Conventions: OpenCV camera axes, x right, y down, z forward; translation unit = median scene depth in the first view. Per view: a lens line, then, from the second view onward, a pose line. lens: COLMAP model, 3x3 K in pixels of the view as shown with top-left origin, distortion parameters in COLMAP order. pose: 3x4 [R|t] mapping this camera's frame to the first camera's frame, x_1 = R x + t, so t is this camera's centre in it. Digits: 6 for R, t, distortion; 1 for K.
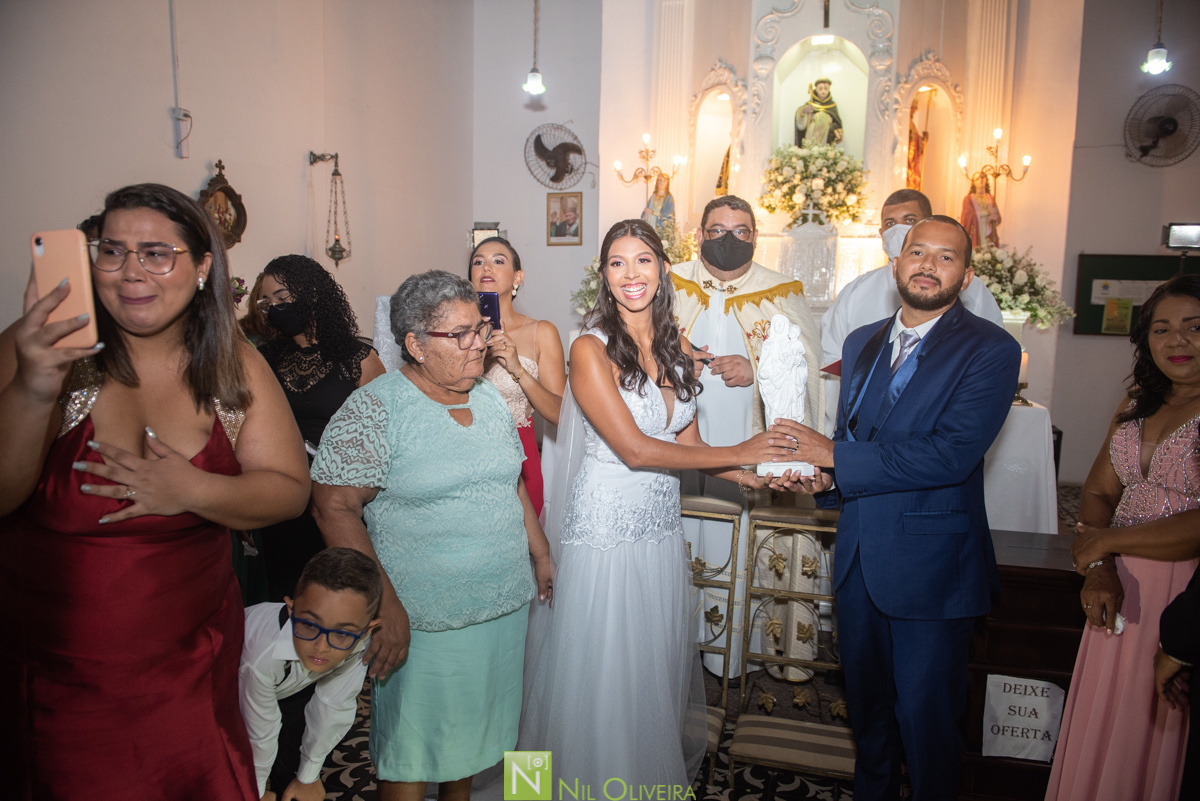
lens RADIAL K [[815.4, 0, 599.6], [0, 815.4, 405.1], [0, 0, 1]] dist [-0.052063, -0.003487]
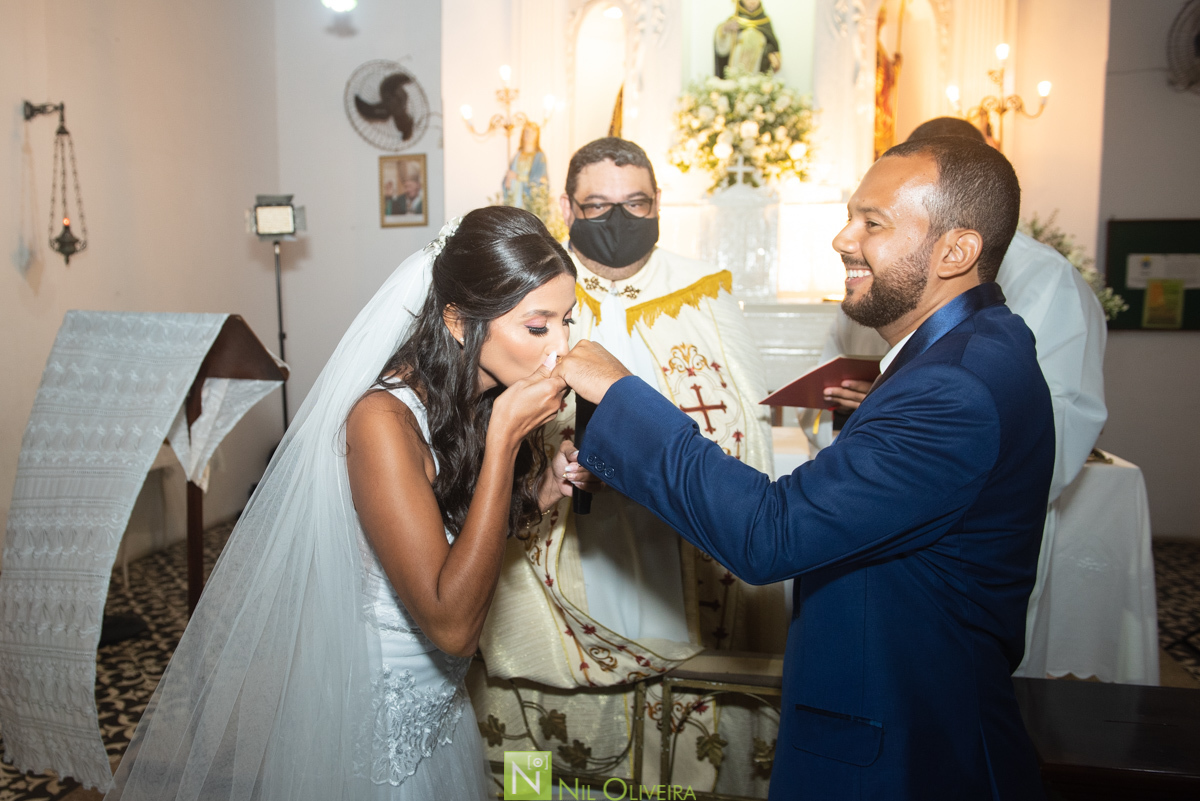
lens RADIAL K [[1030.2, 0, 499.7], [0, 1030.2, 405.8], [0, 0, 1]] dist [-0.040629, -0.006588]
pose [[0.999372, -0.027819, 0.021954, 0.027297], [0.028302, 0.999358, -0.021981, -0.020395], [-0.021328, 0.022589, 0.999517, 0.121091]]
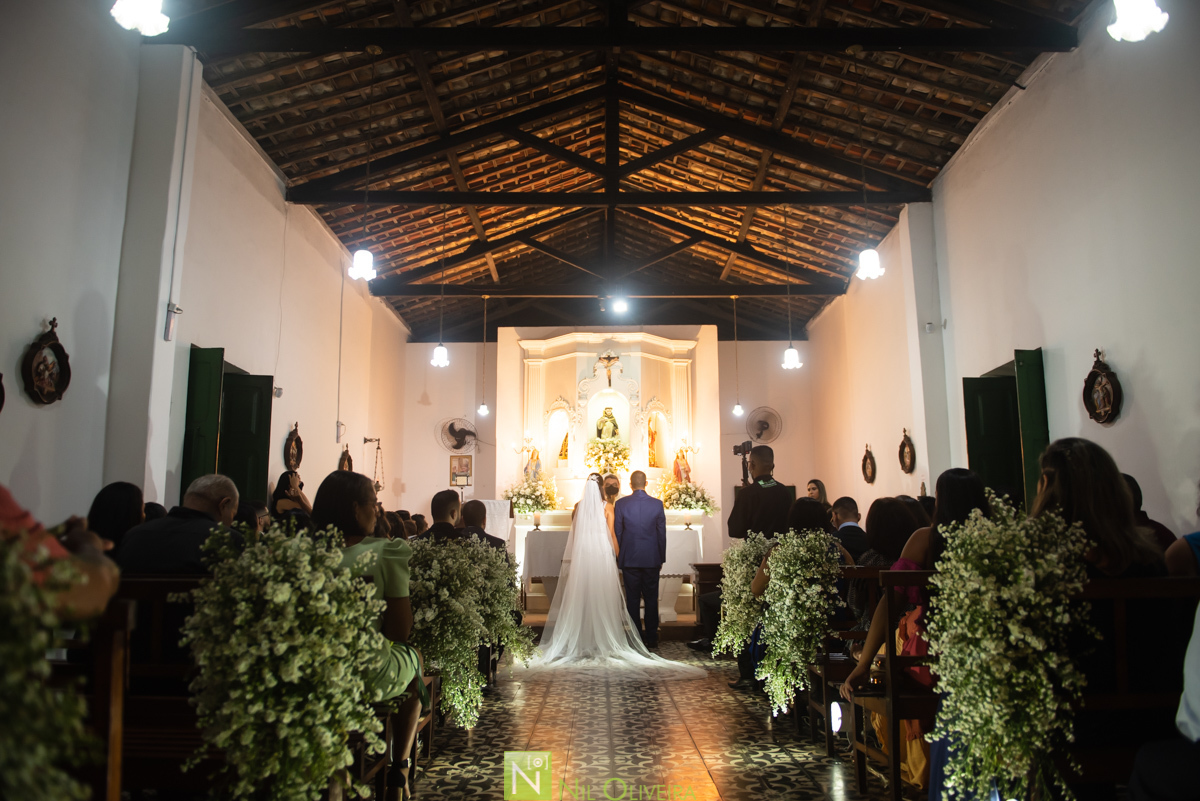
lens RADIAL K [[815.4, 0, 599.6], [0, 815.4, 405.1], [0, 0, 1]] dist [-0.052063, -0.003487]
pose [[0.958123, 0.022698, 0.285455, -0.392401], [0.063320, 0.955384, -0.288499, 0.232719], [-0.279268, 0.294492, 0.913939, -1.052850]]
